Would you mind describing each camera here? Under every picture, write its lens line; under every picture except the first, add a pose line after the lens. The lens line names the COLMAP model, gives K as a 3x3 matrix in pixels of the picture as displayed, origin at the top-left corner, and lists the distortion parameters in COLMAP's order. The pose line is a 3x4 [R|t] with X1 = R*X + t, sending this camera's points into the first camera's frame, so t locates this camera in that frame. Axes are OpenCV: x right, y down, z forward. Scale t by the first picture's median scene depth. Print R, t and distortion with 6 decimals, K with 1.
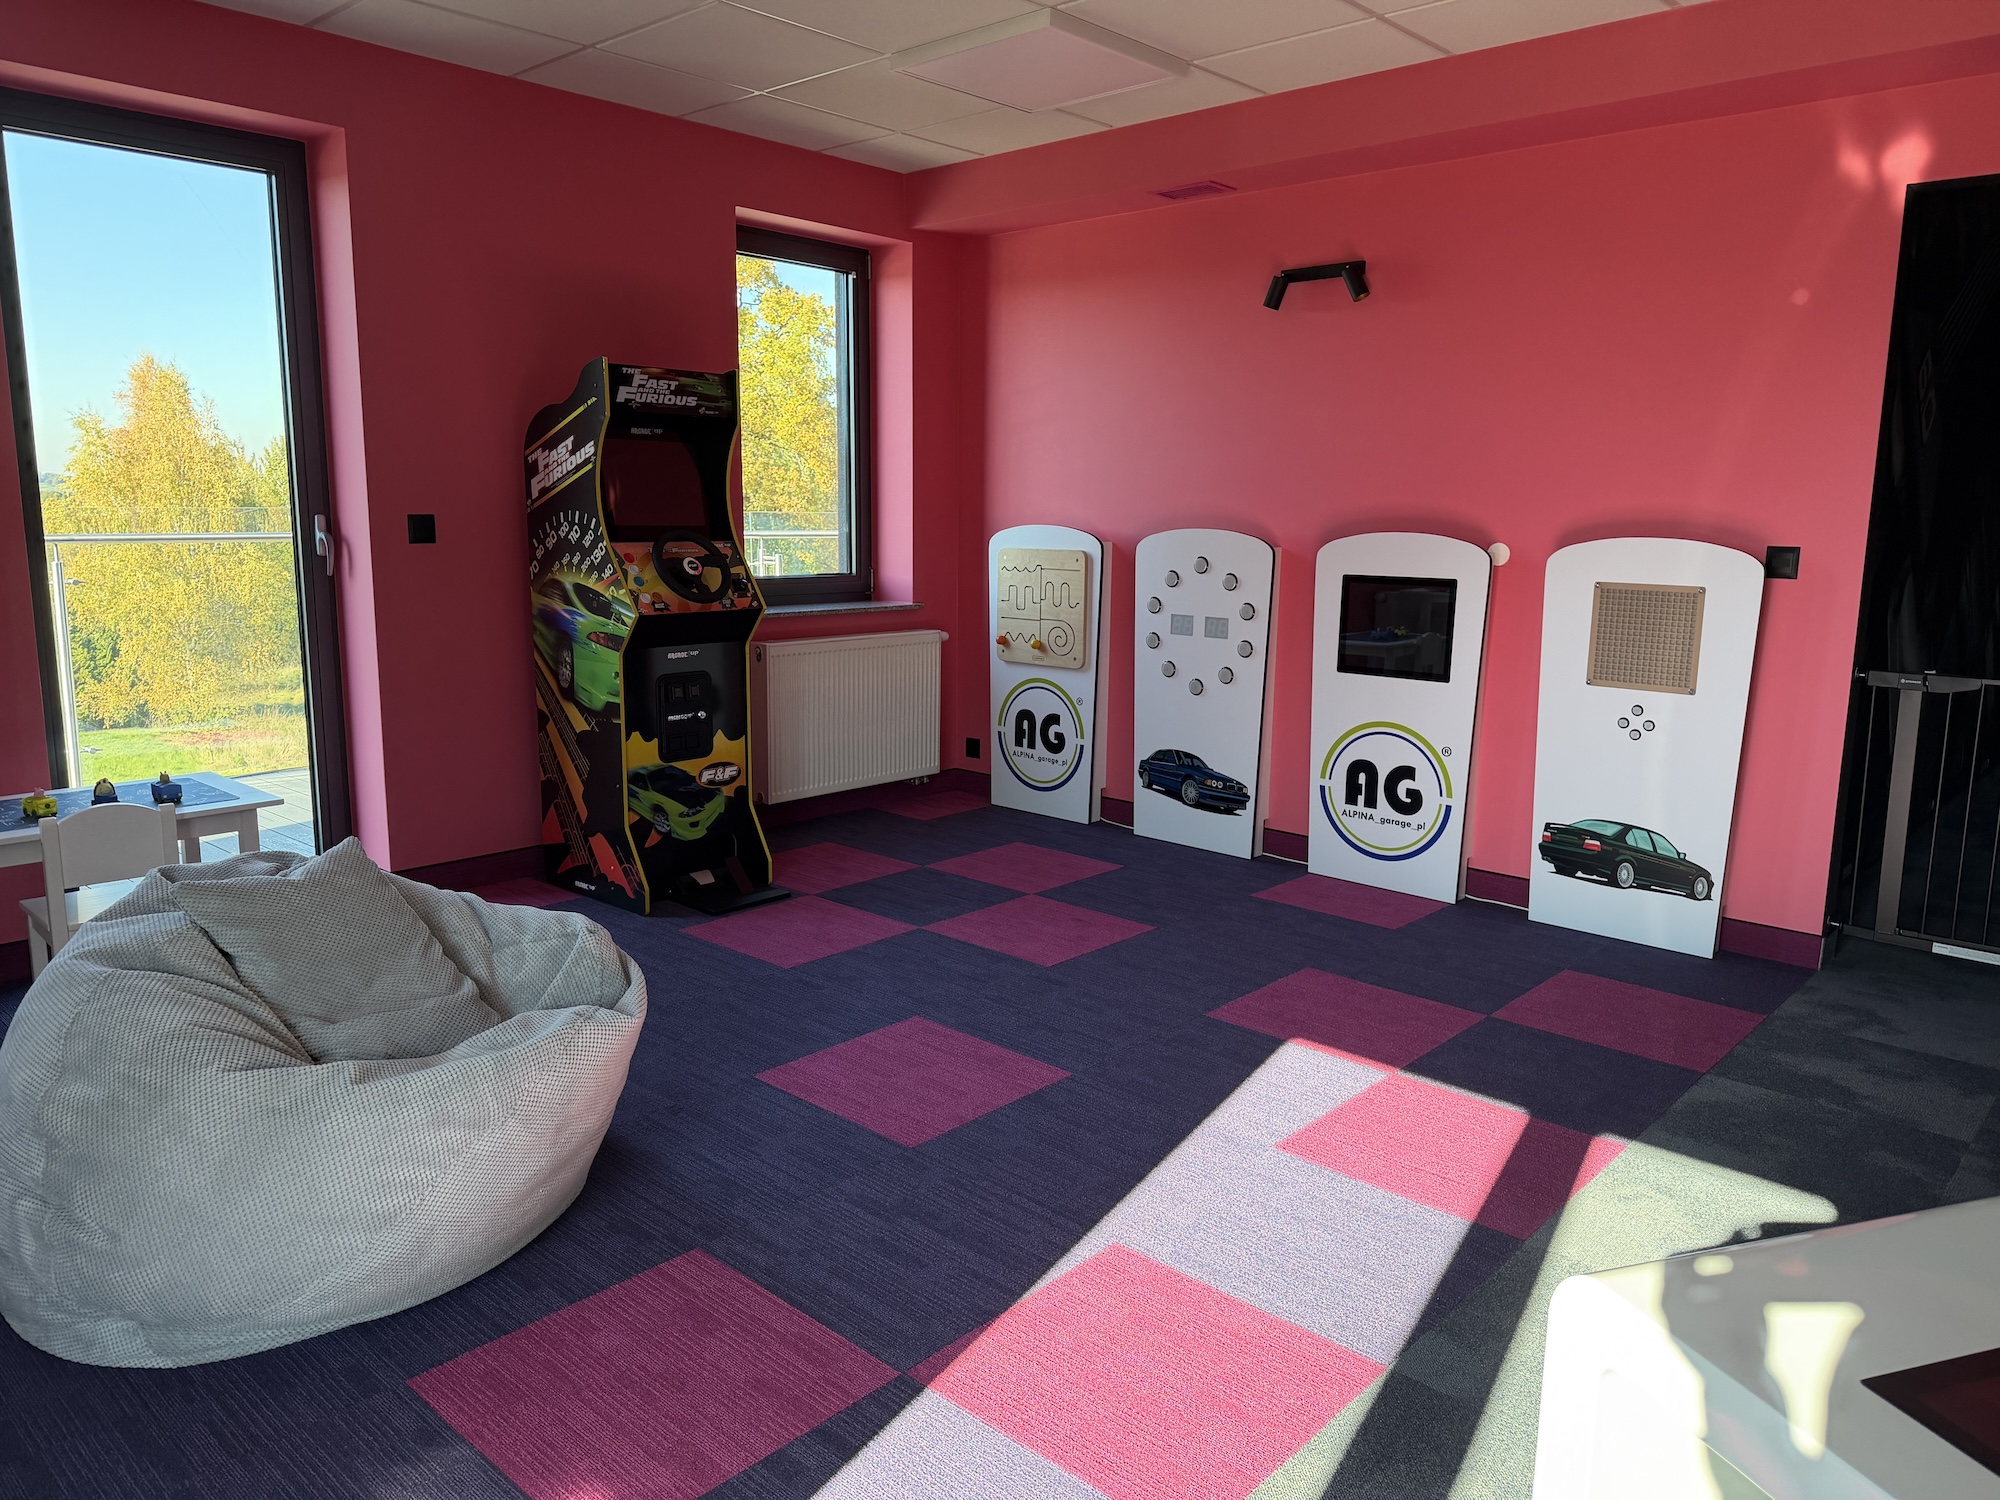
lens RADIAL K [[1404.5, 0, 982.7], [0, 1404.5, 756.4], [0, 0, 1]] dist [0.021073, -0.002644]
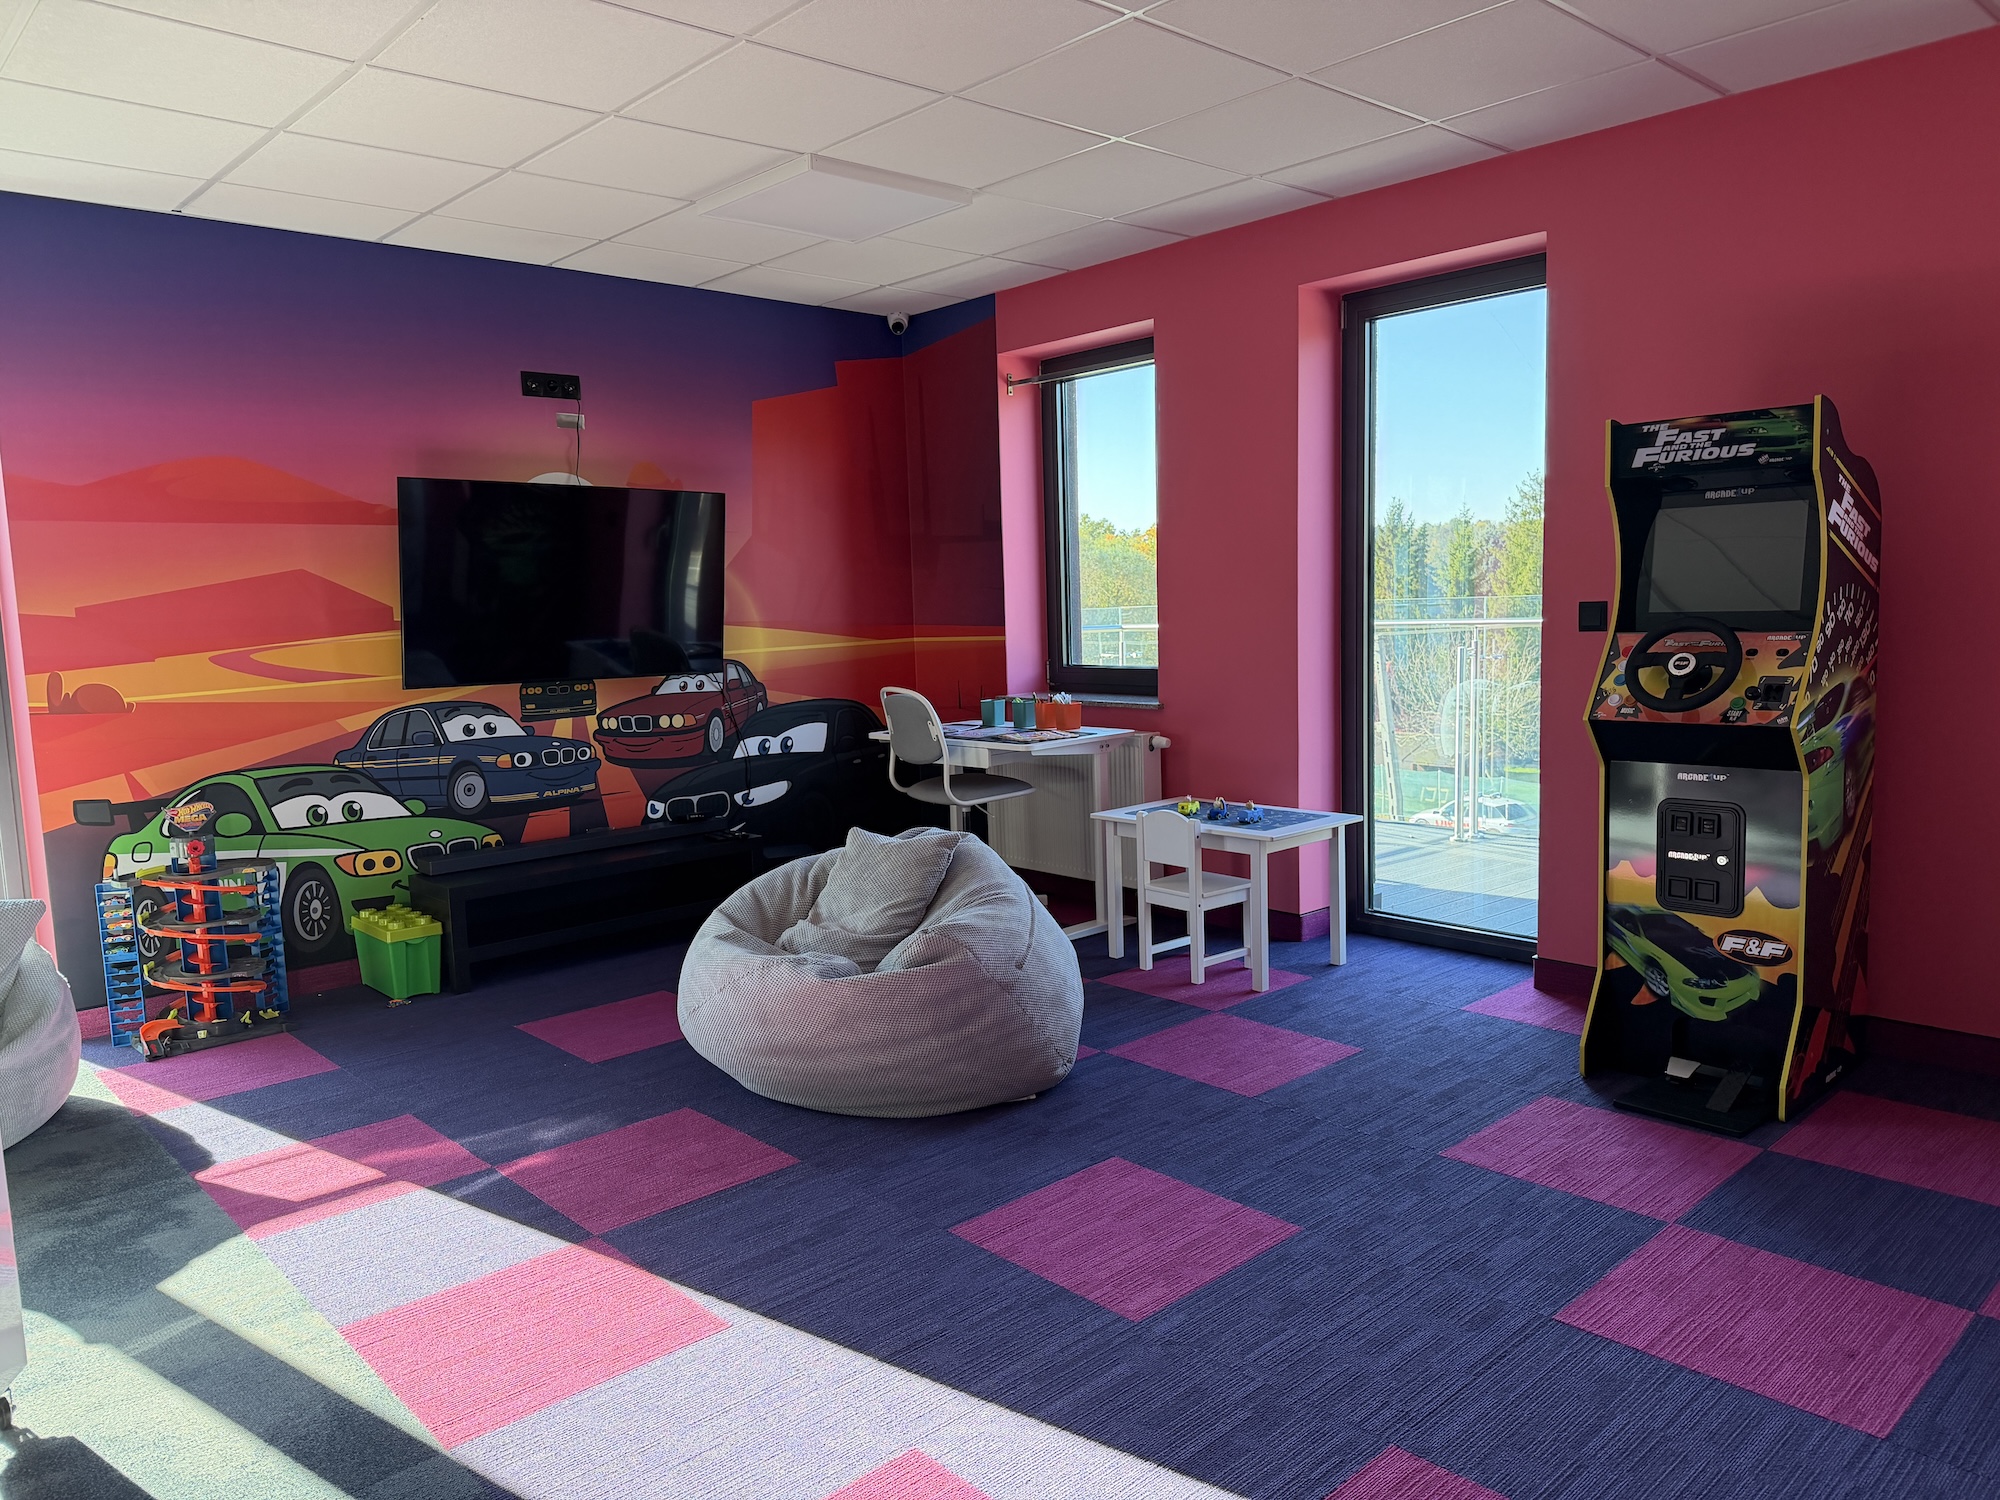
lens RADIAL K [[1404.5, 0, 982.9], [0, 1404.5, 739.4], [0, 0, 1]] dist [0.021073, -0.002644]
pose [[-0.093360, 0.092482, -0.991328, 0.596746], [-0.141964, 0.984267, 0.105193, -0.119696], [0.985459, 0.150554, -0.078762, 0.673570]]
